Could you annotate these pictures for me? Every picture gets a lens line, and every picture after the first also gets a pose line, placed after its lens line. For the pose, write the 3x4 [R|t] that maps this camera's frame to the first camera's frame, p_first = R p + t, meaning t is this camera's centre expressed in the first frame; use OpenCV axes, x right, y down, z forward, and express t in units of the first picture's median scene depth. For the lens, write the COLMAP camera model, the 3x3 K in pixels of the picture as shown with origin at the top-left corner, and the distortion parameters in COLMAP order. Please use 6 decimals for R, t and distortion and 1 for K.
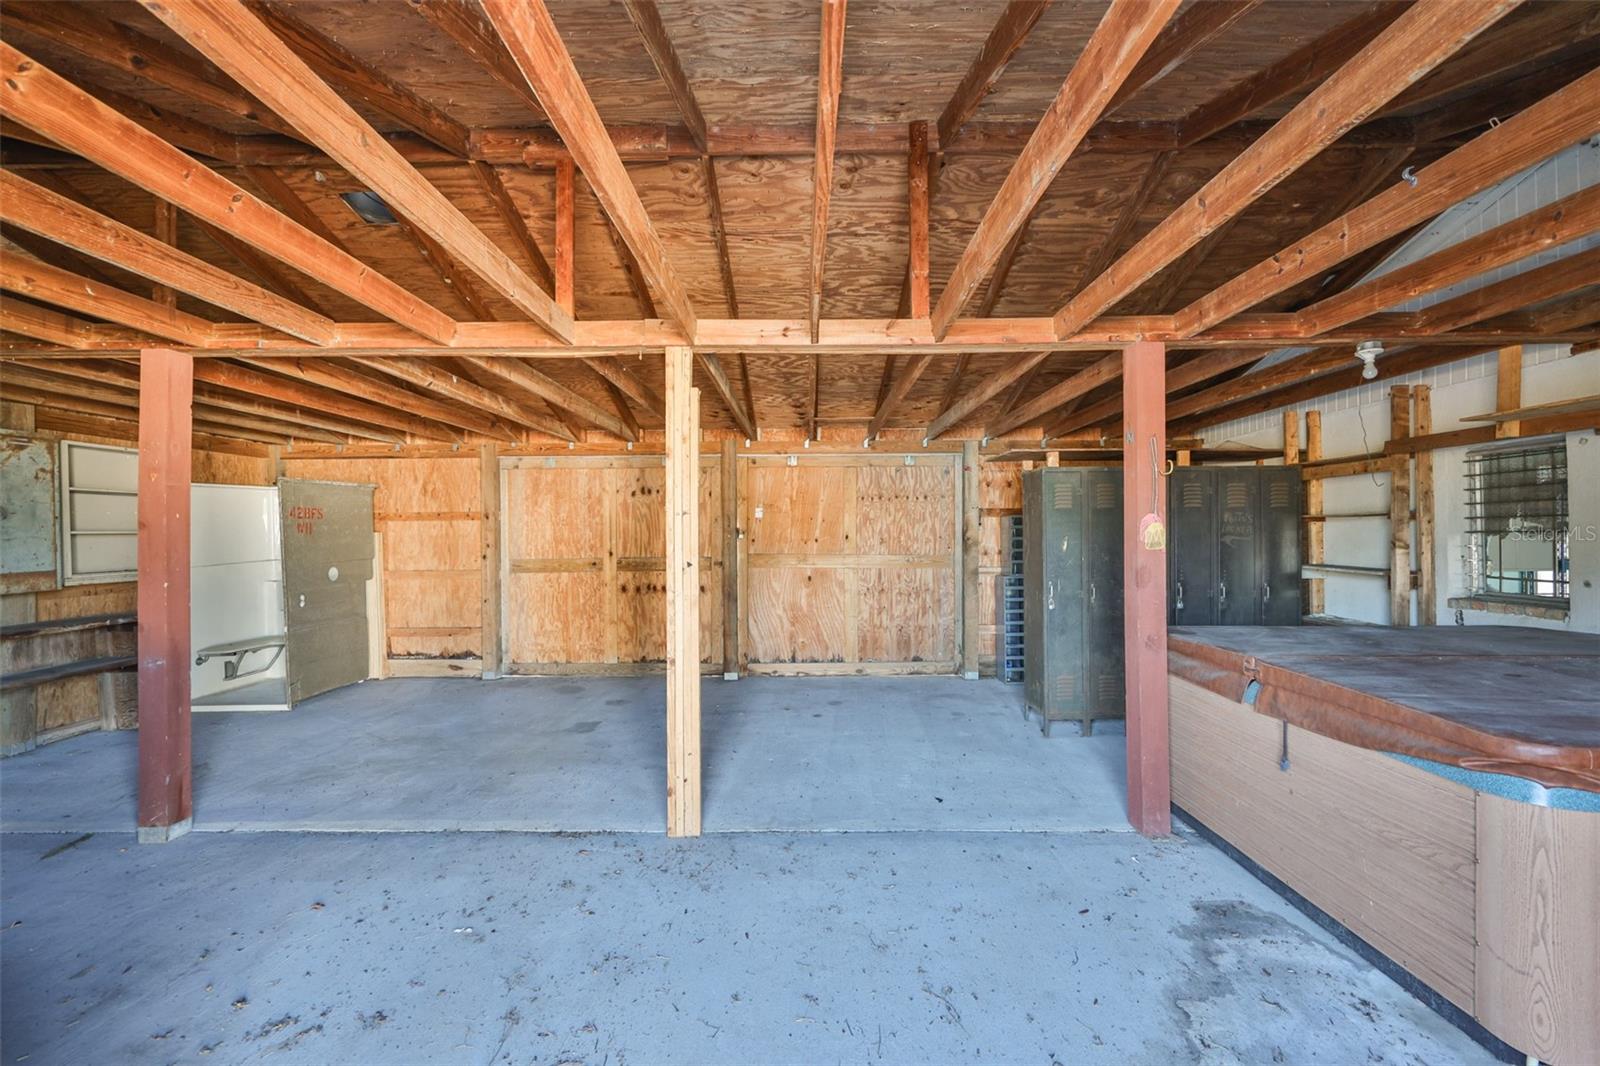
lens RADIAL K [[672.0, 0, 800.8], [0, 672.0, 535.7], [0, 0, 1]] dist [-0.002710, 0.001553]
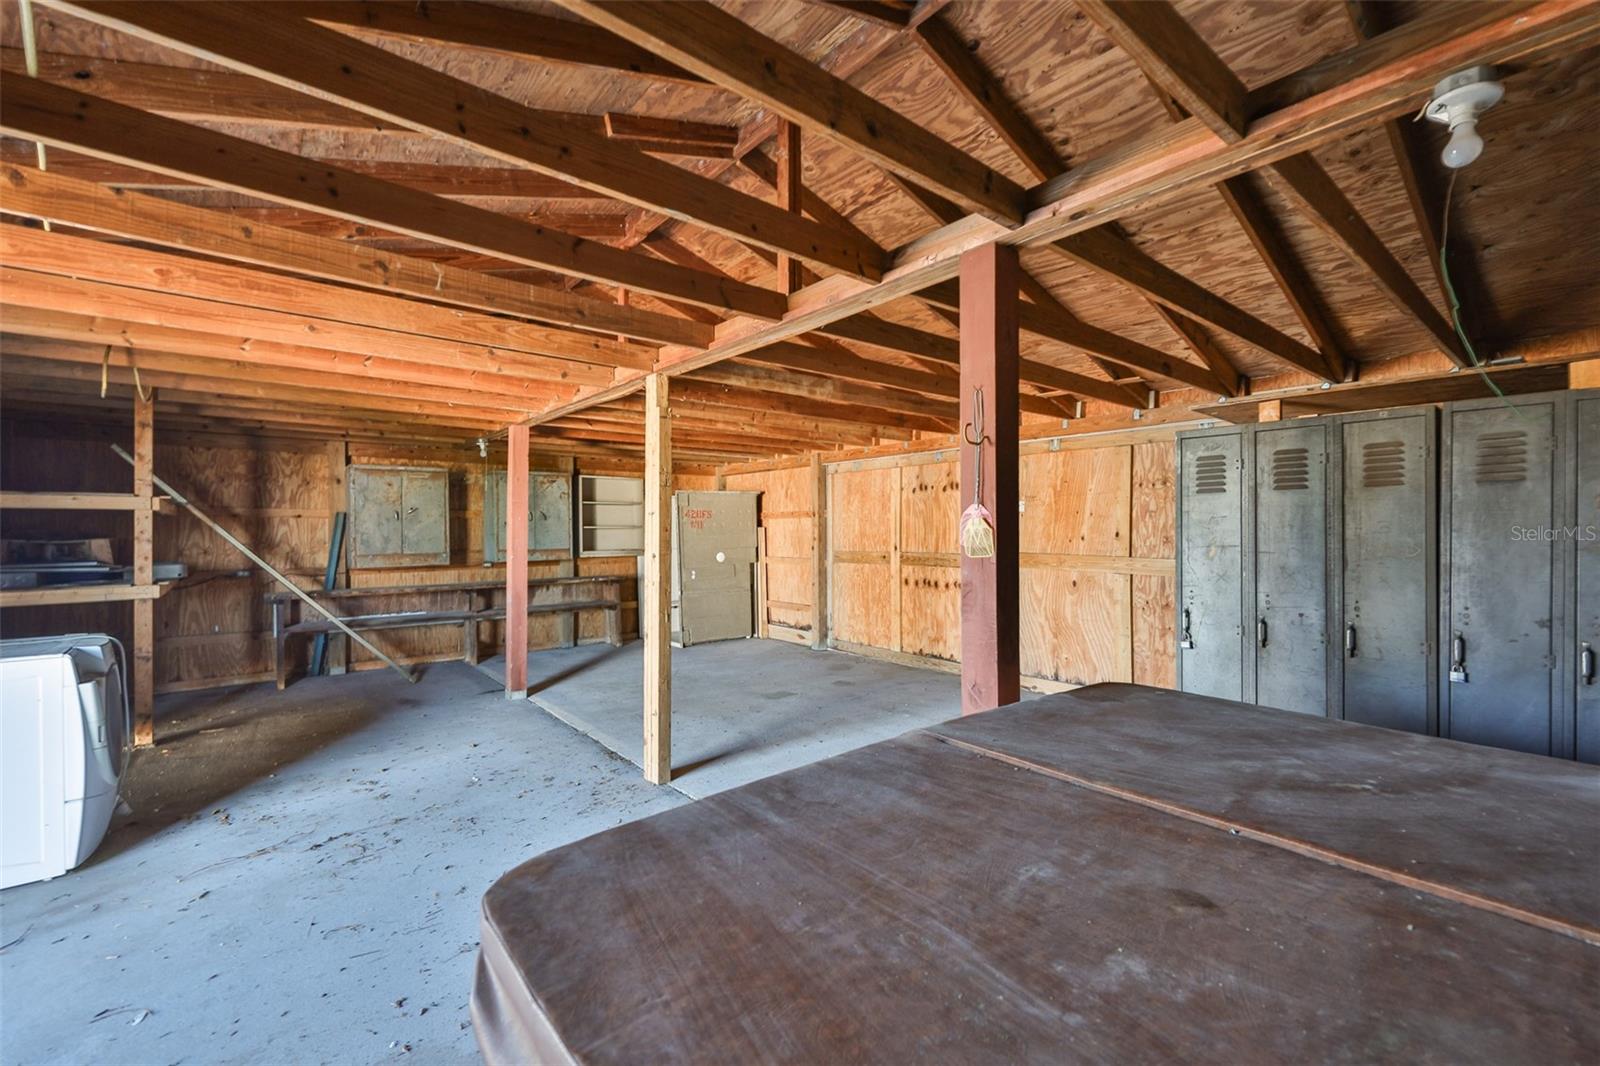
lens RADIAL K [[672.0, 0, 803.3], [0, 672.0, 531.9], [0, 0, 1]] dist [-0.002710, 0.001553]
pose [[0.645532, 0.006915, -0.763702, 0.433114], [-0.004697, 0.999976, 0.005084, -0.003361], [0.763718, 0.000305, 0.645549, 0.202945]]
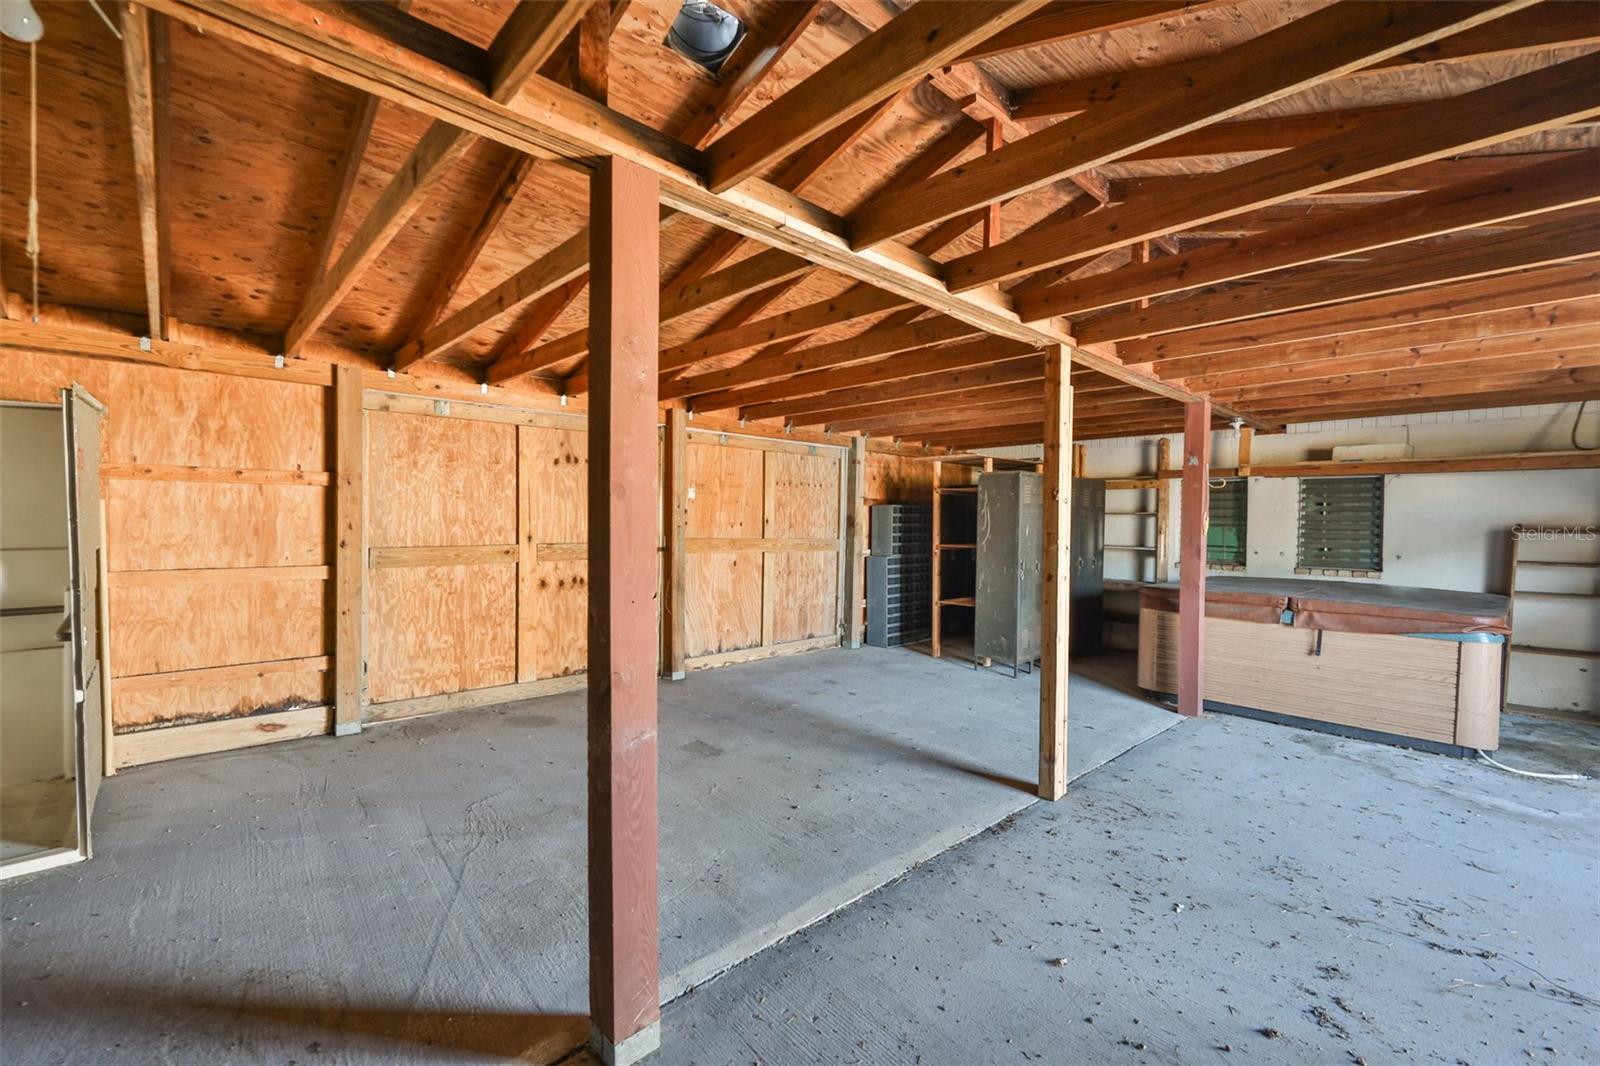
lens RADIAL K [[672.0, 0, 794.9], [0, 672.0, 533.4], [0, 0, 1]] dist [-0.002710, 0.001553]
pose [[0.730263, 0.002911, 0.683160, -0.582798], [-0.017055, 0.999757, 0.013971, 0.005184], [-0.682954, -0.021853, 0.730135, 0.238831]]
